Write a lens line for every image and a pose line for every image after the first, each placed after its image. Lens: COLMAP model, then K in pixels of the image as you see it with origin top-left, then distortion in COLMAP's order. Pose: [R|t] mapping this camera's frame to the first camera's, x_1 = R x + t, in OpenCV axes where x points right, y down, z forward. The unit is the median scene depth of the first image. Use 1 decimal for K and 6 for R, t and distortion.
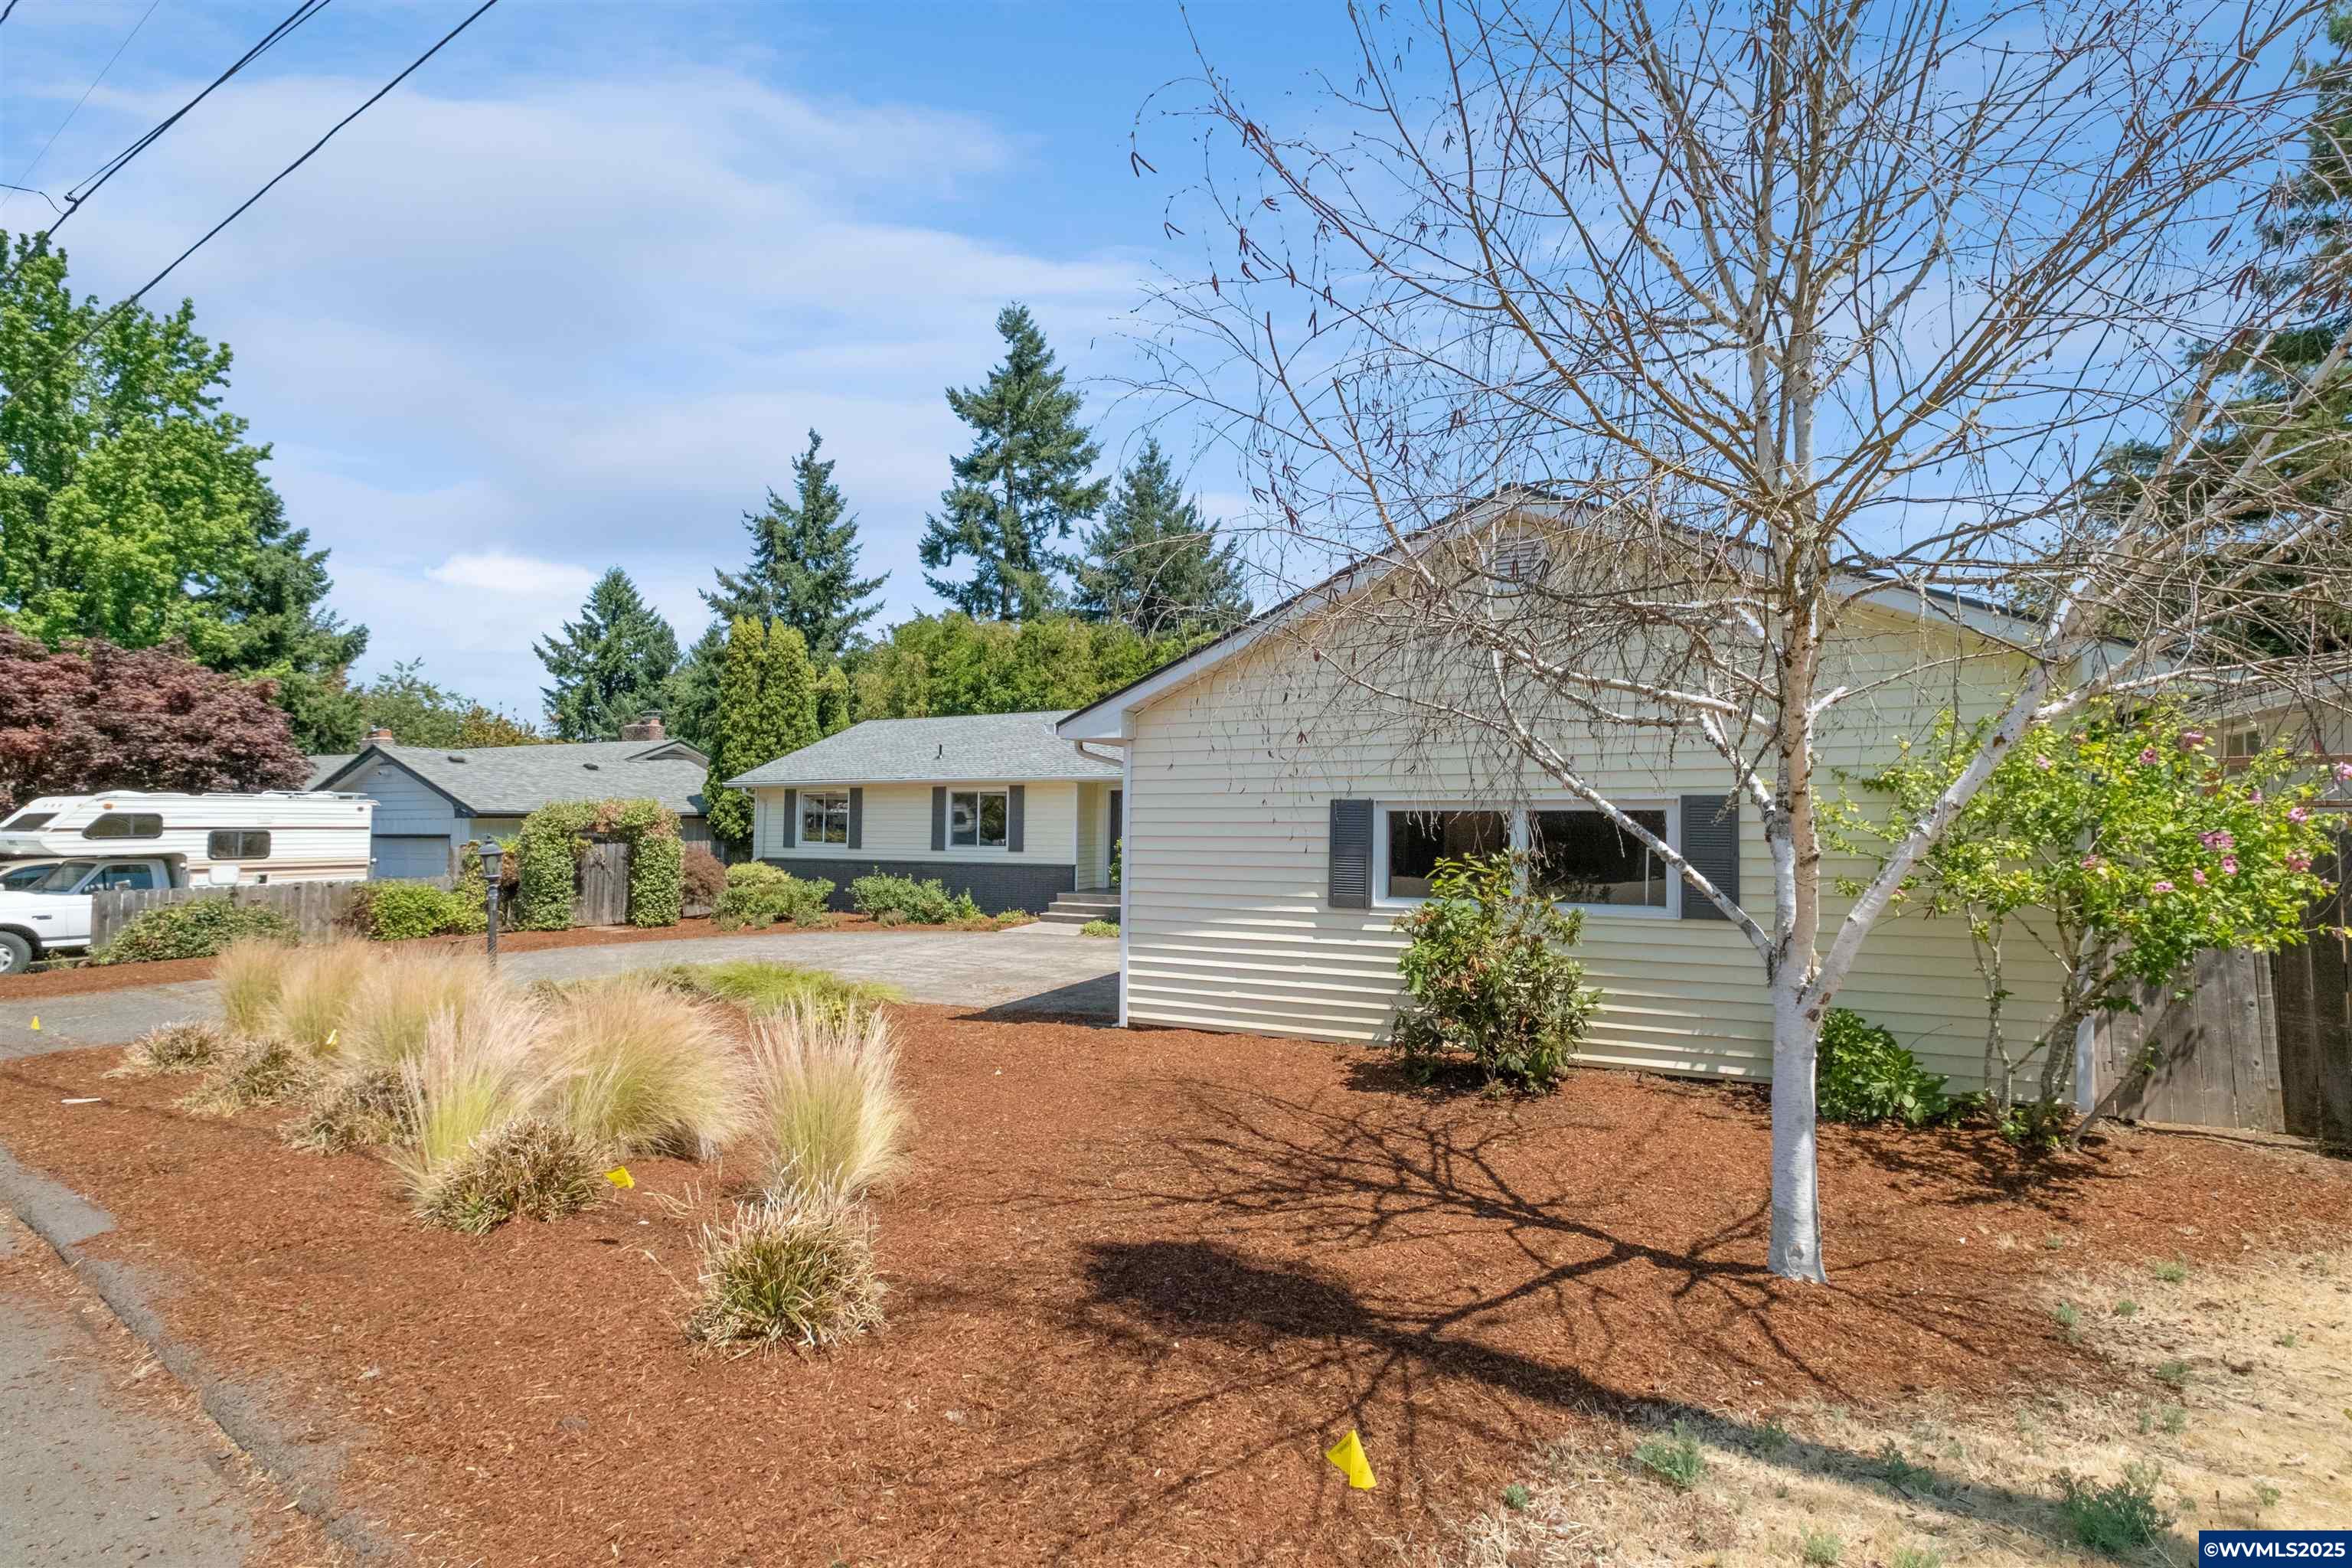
lens RADIAL K [[1011.5, 0, 1182.2], [0, 1011.5, 780.8], [0, 0, 1]] dist [-0.000721, -0.000676]
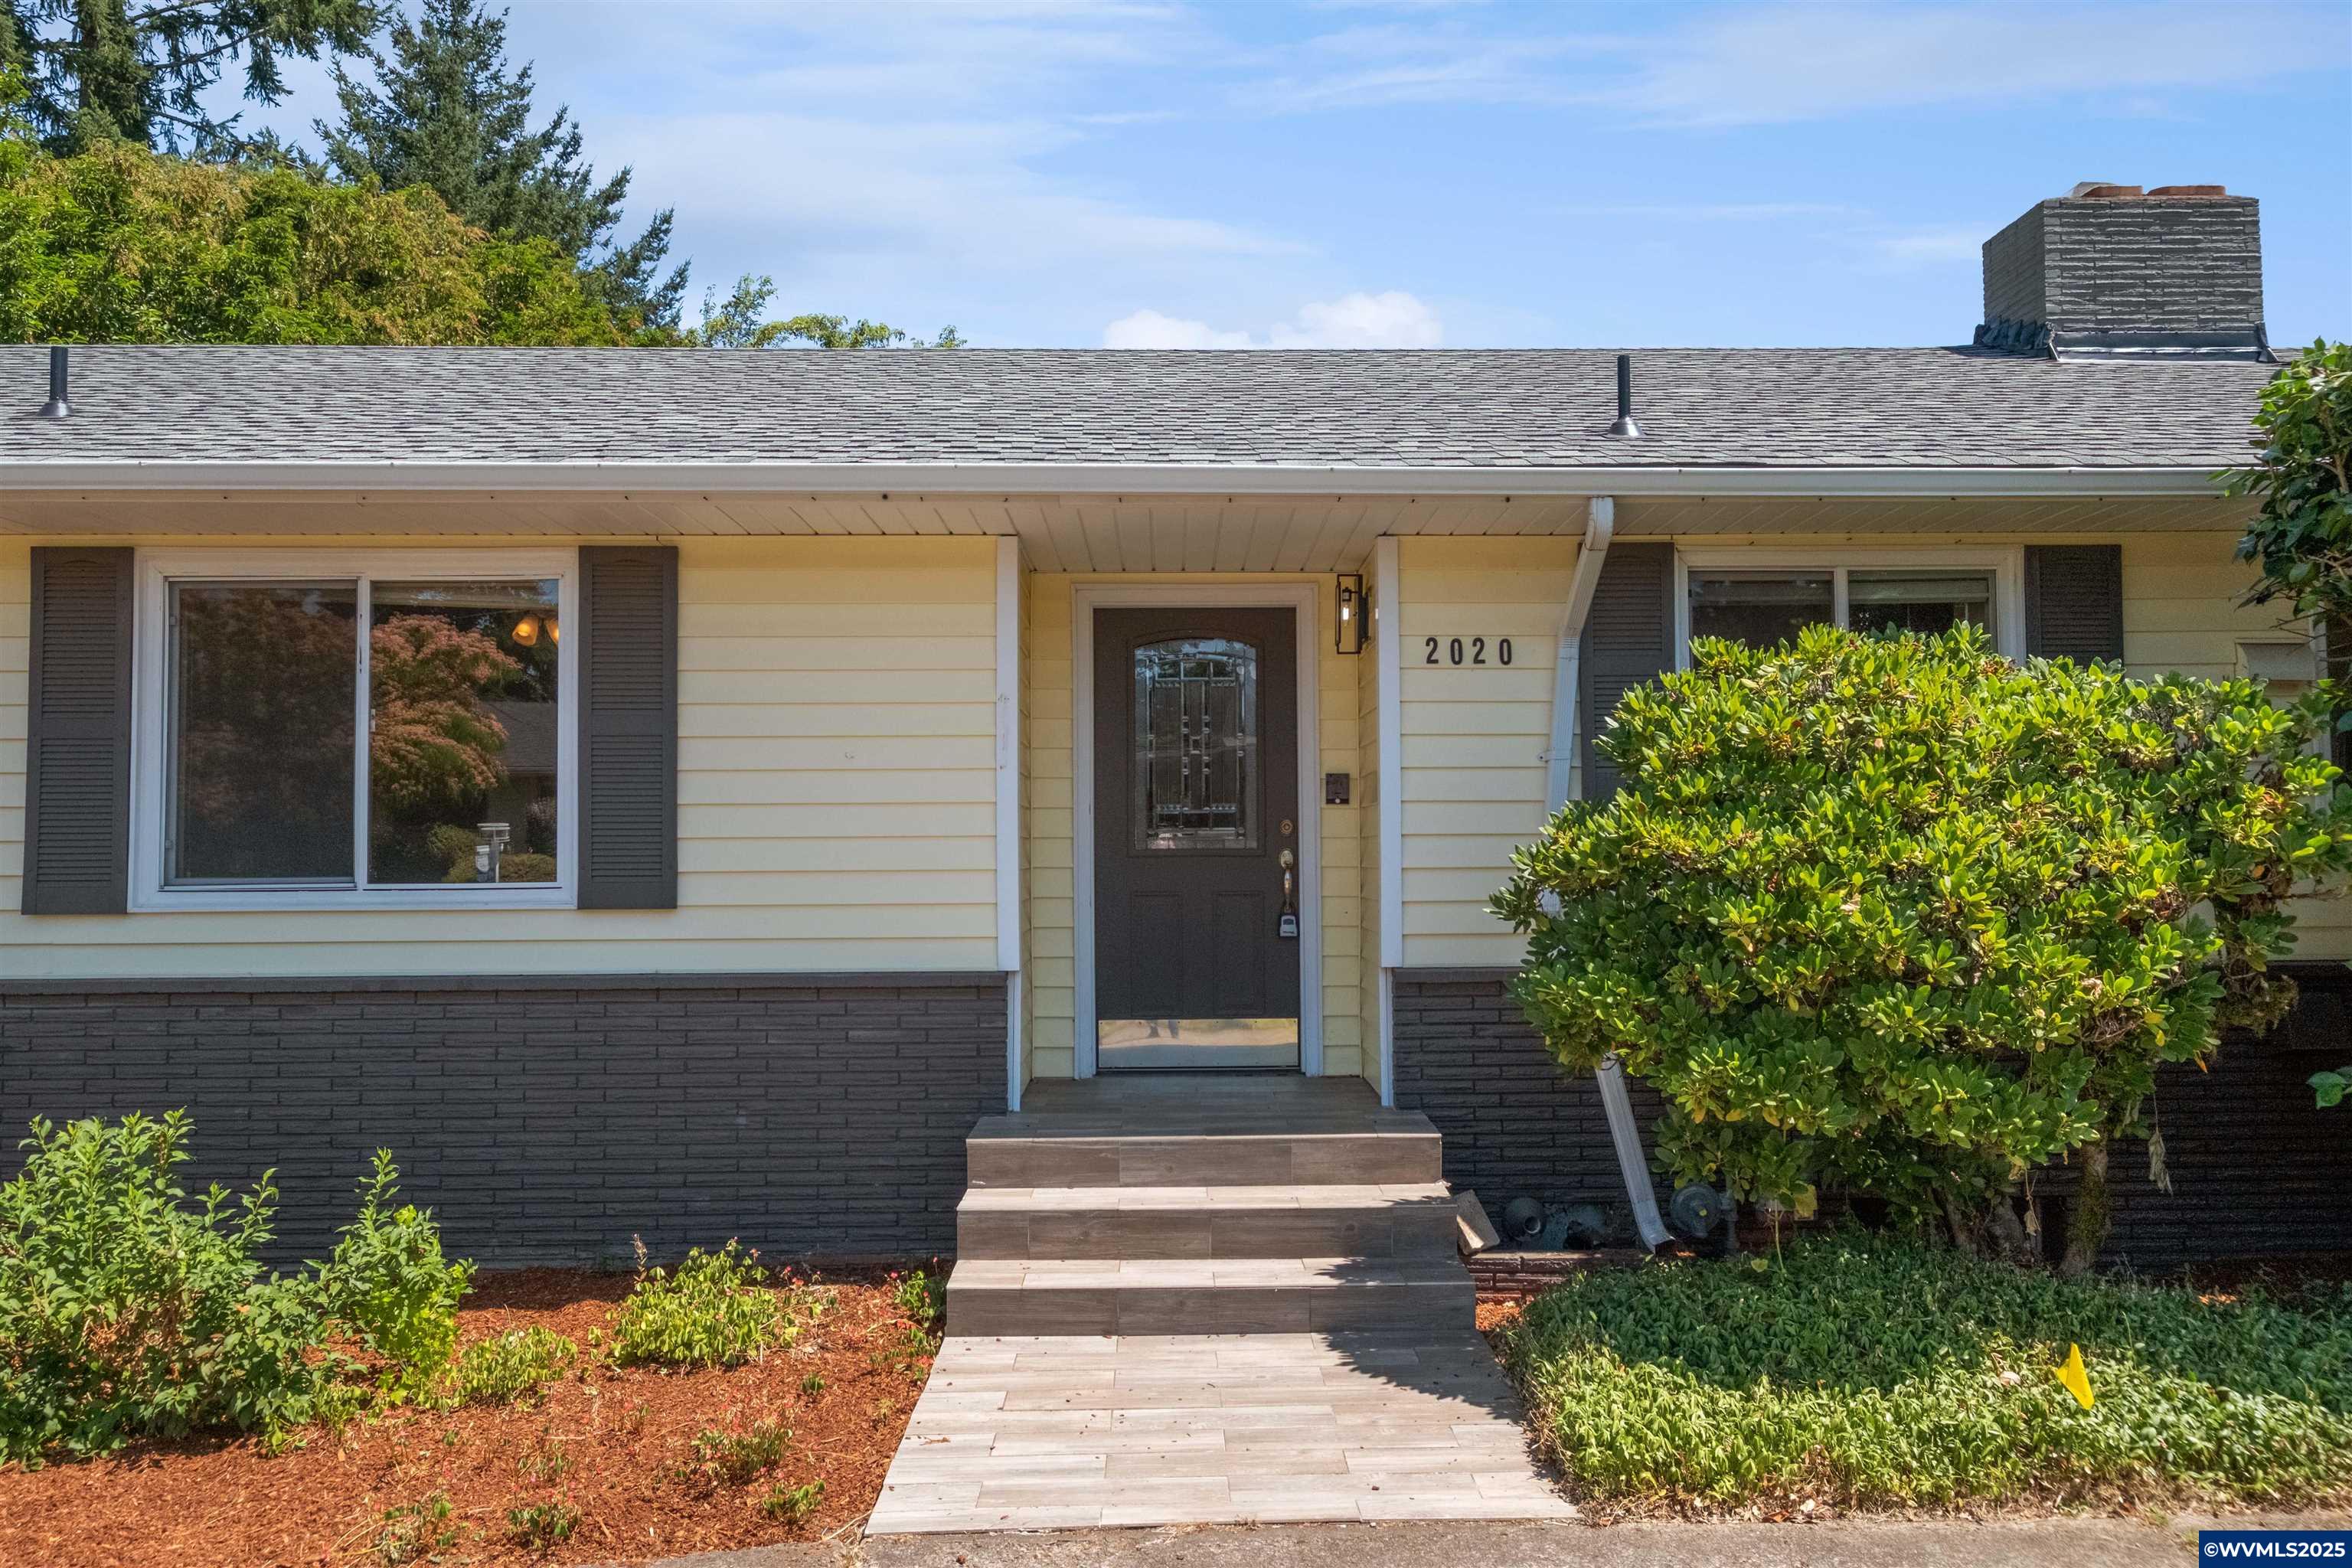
lens RADIAL K [[1656.7, 0, 1176.0], [0, 1656.7, 784.0], [0, 0, 1]] dist [0.006662, 0.002313]
pose [[0.894305, 0.012569, 0.447282, -0.199851], [-0.009225, 0.999911, -0.009654, 0.047590], [-0.447363, 0.004507, 0.894341, 0.663942]]
